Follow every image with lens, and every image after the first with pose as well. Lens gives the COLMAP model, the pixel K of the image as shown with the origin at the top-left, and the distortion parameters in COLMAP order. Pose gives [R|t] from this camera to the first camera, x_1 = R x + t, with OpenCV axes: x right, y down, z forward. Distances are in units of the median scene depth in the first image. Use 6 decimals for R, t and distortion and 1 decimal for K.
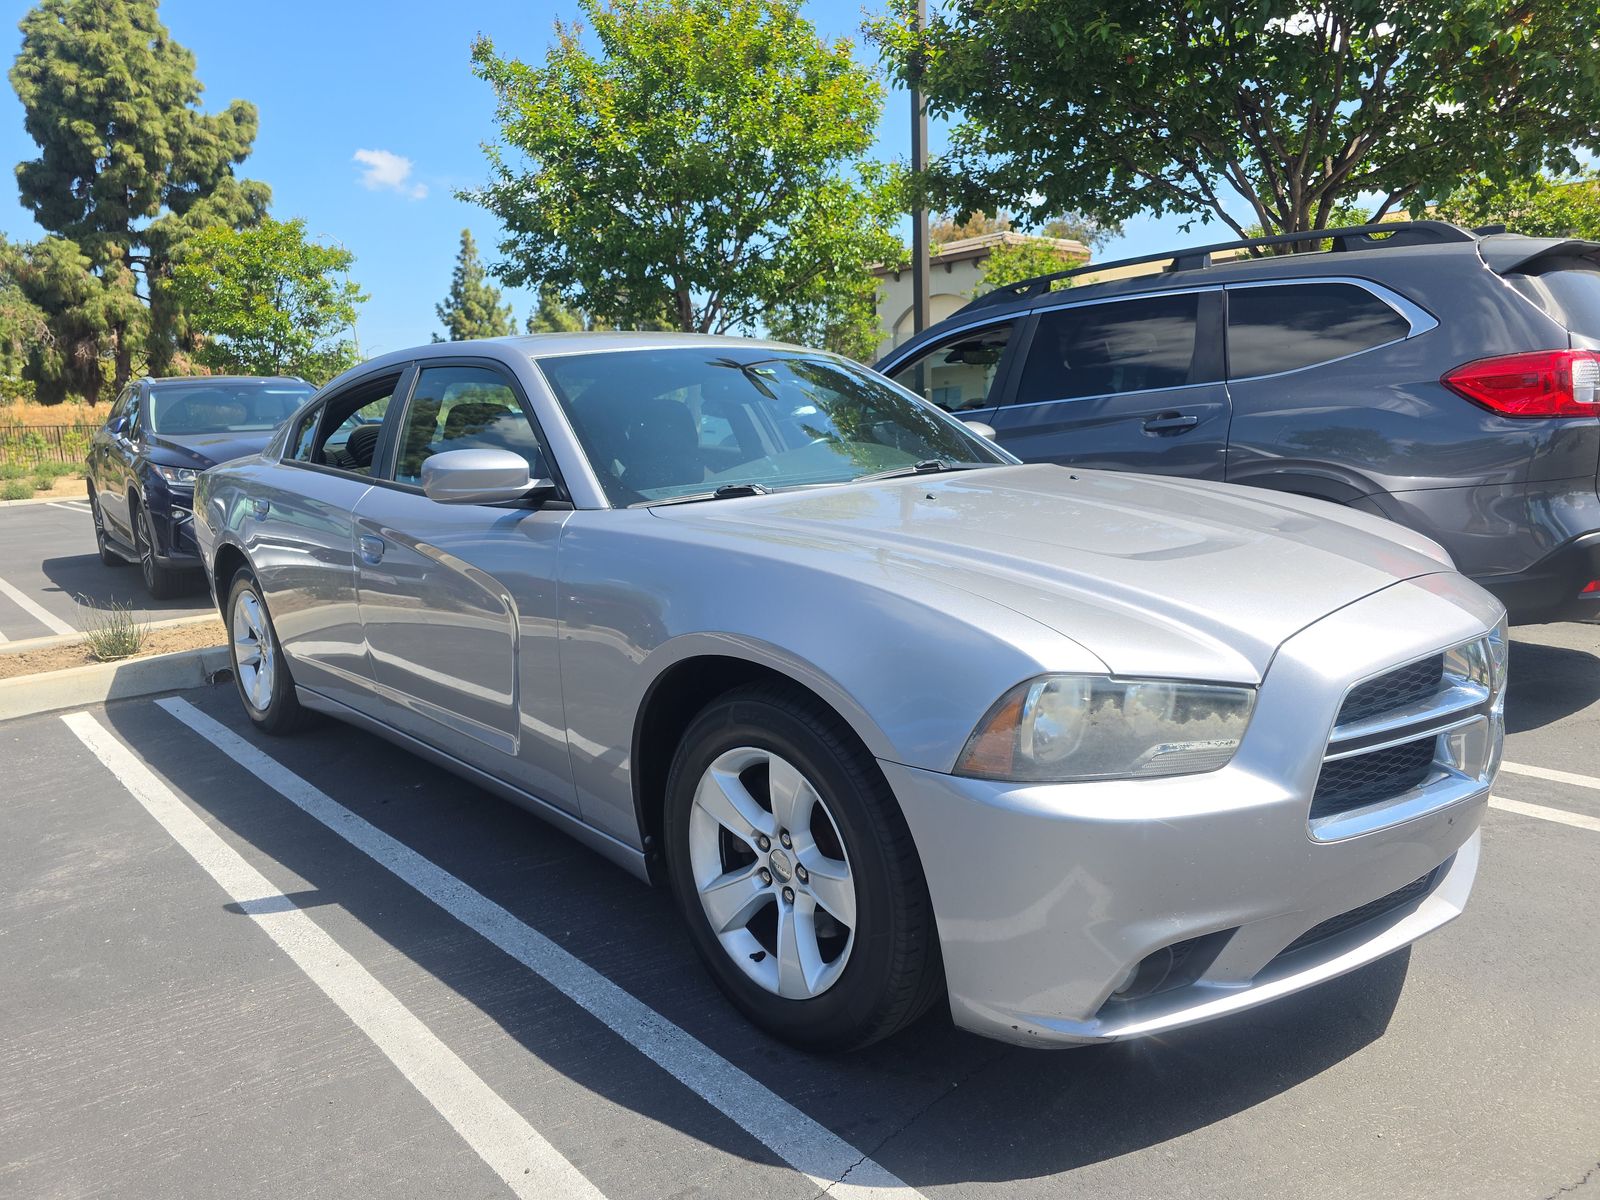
lens RADIAL K [[1166.1, 0, 794.6], [0, 1166.1, 602.6], [0, 0, 1]] dist [0.051199, -0.041665]
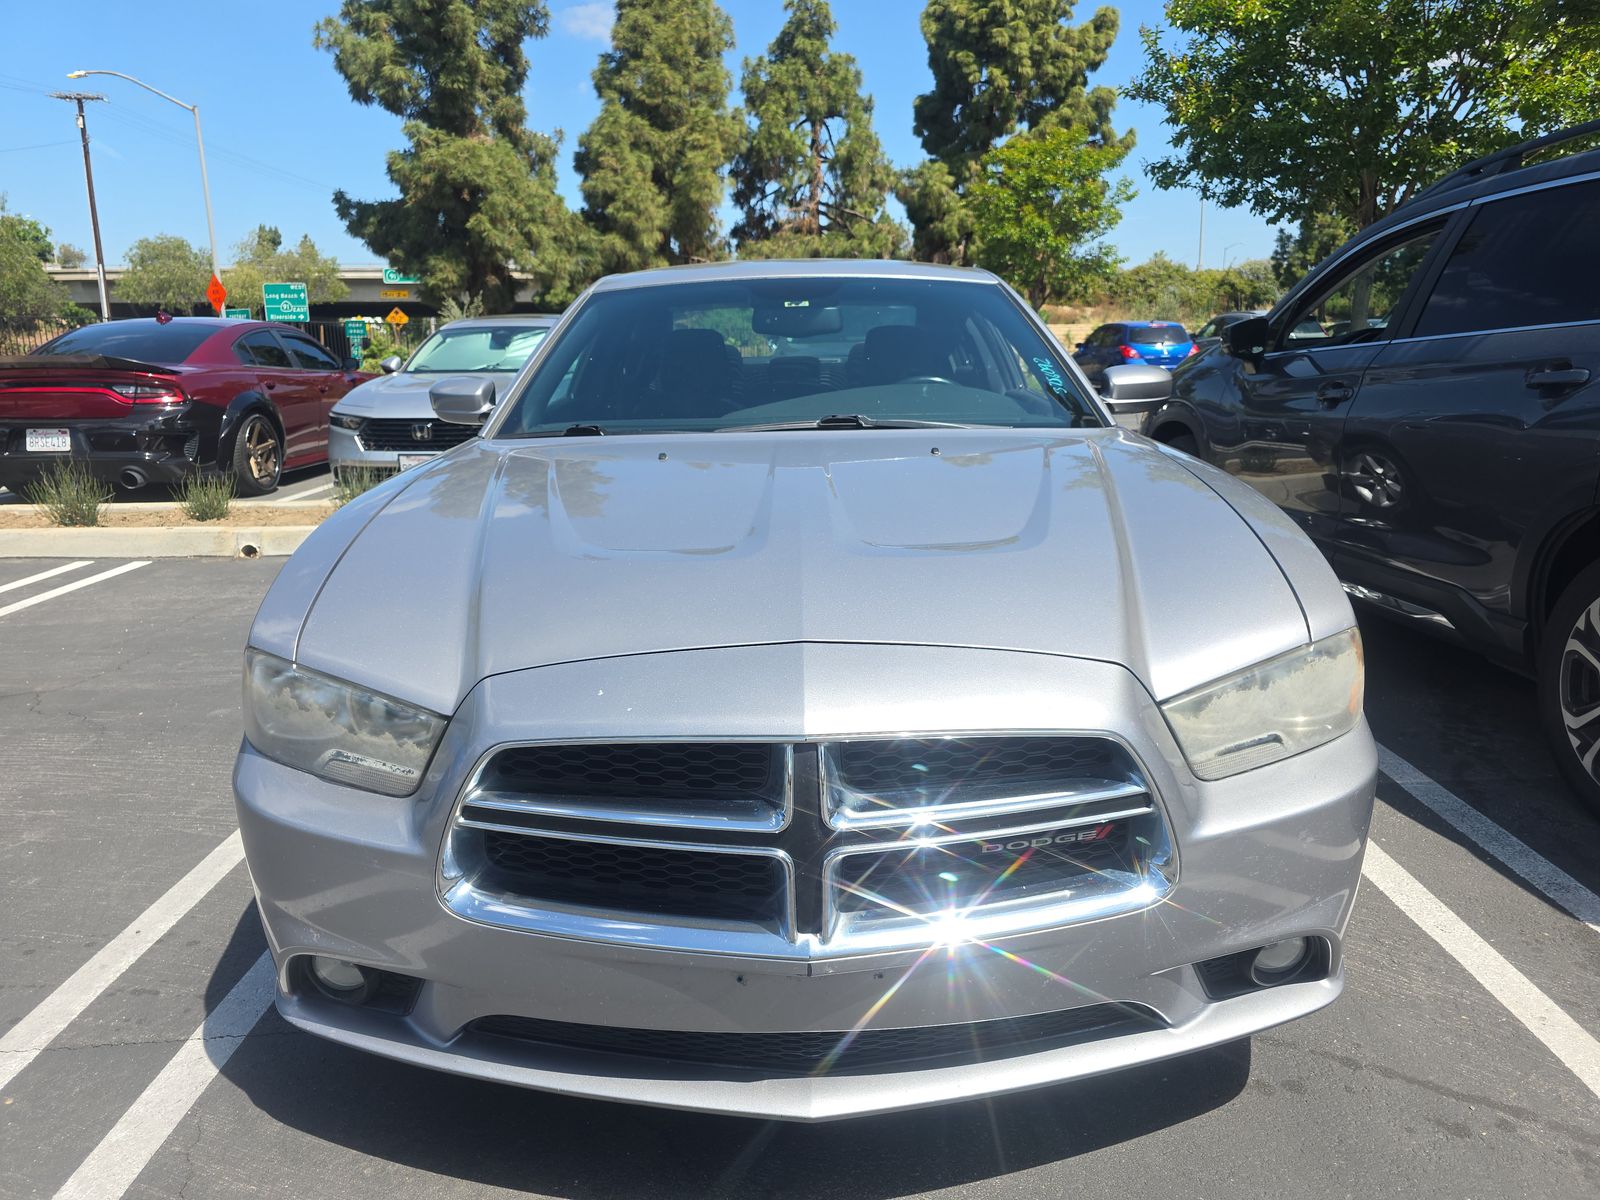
lens RADIAL K [[1166.1, 0, 807.8], [0, 1166.1, 596.6], [0, 0, 1]] dist [0.051199, -0.041665]
pose [[0.733695, 0.170739, -0.657677, 0.113153], [-0.119771, 0.985256, 0.122166, -0.013920], [0.668839, -0.010861, 0.743328, 0.059726]]
